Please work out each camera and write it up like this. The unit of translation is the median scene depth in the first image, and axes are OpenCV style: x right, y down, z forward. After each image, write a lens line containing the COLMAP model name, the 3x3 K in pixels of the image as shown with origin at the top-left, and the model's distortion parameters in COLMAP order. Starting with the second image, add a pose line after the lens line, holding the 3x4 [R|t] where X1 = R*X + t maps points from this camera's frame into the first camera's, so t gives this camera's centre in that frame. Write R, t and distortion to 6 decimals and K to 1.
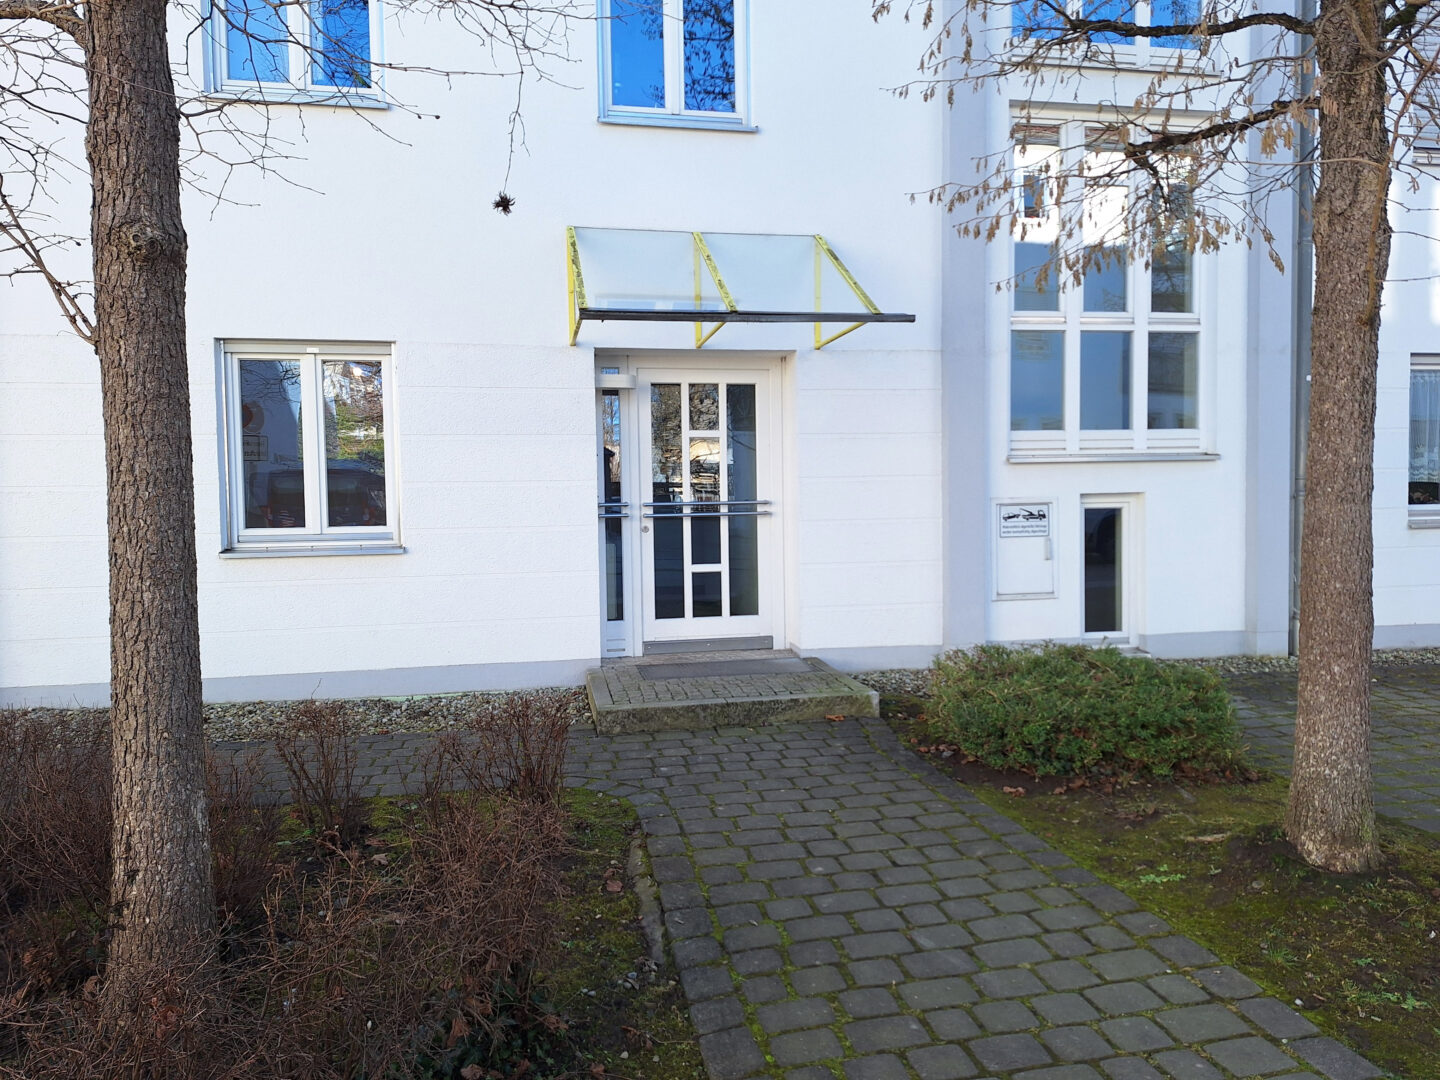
lens RADIAL K [[956.0, 0, 720.0], [0, 956.0, 540.0], [0, 0, 1]] dist [0.061783, -0.000272]
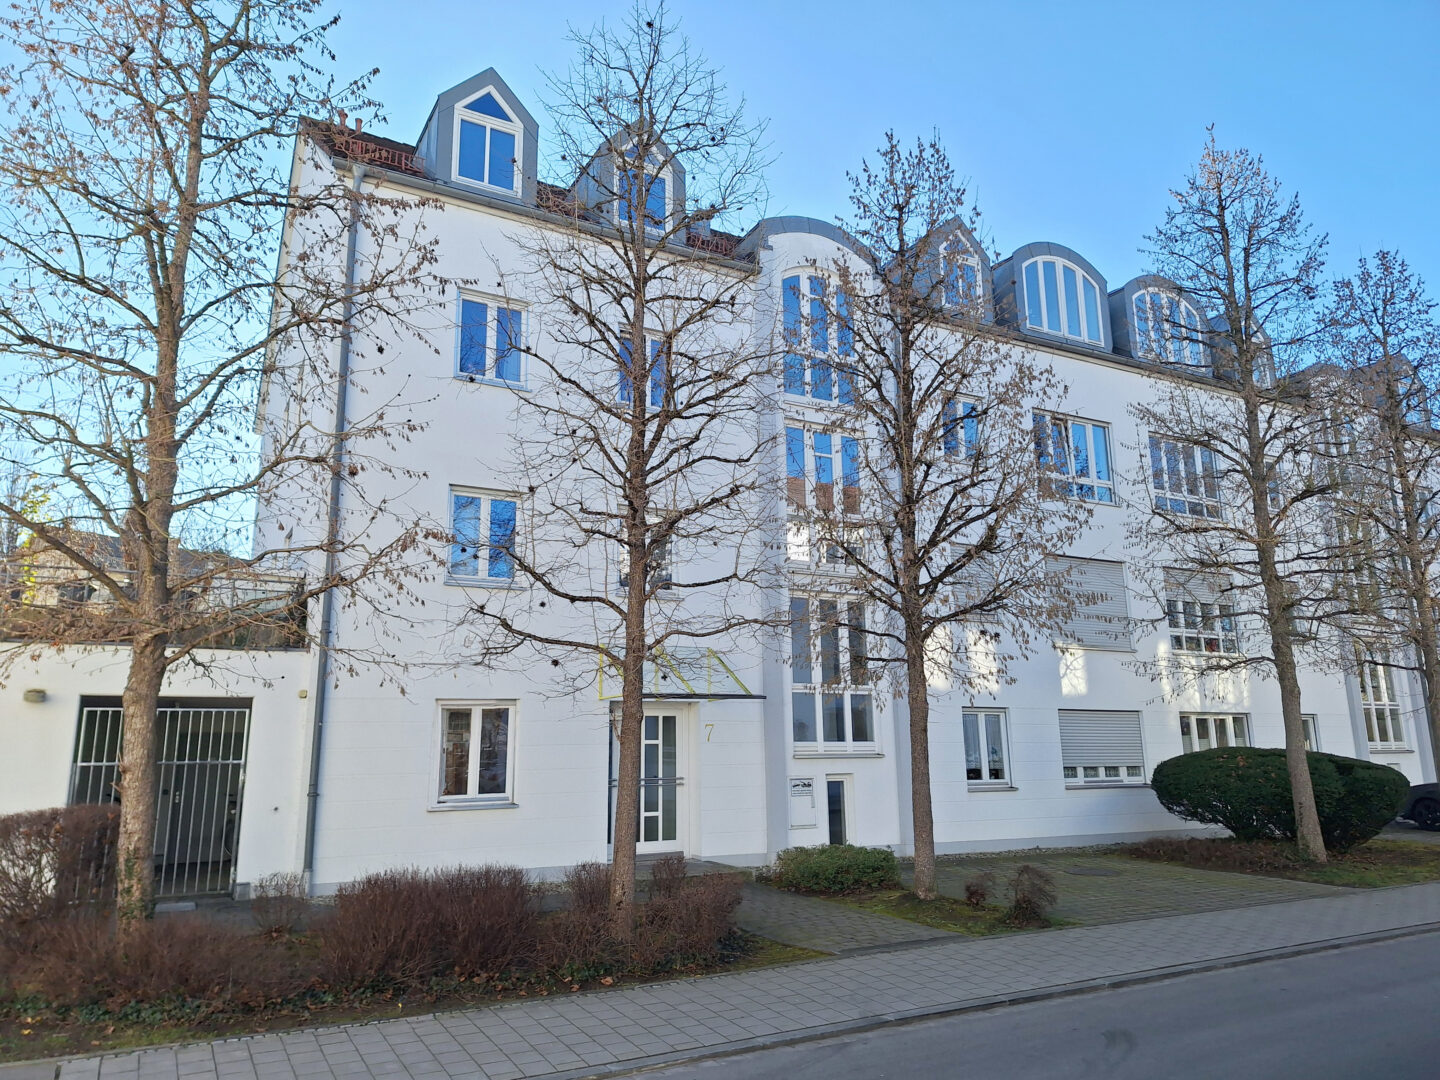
lens RADIAL K [[990.1, 0, 720.0], [0, 990.1, 540.0], [0, 0, 1]] dist [0.069950, 0.000093]
pose [[0.948604, 0.070670, 0.308475, -0.533065], [0.014191, 0.964269, -0.264546, 0.029119], [-0.316148, 0.255327, 0.913706, -0.997655]]
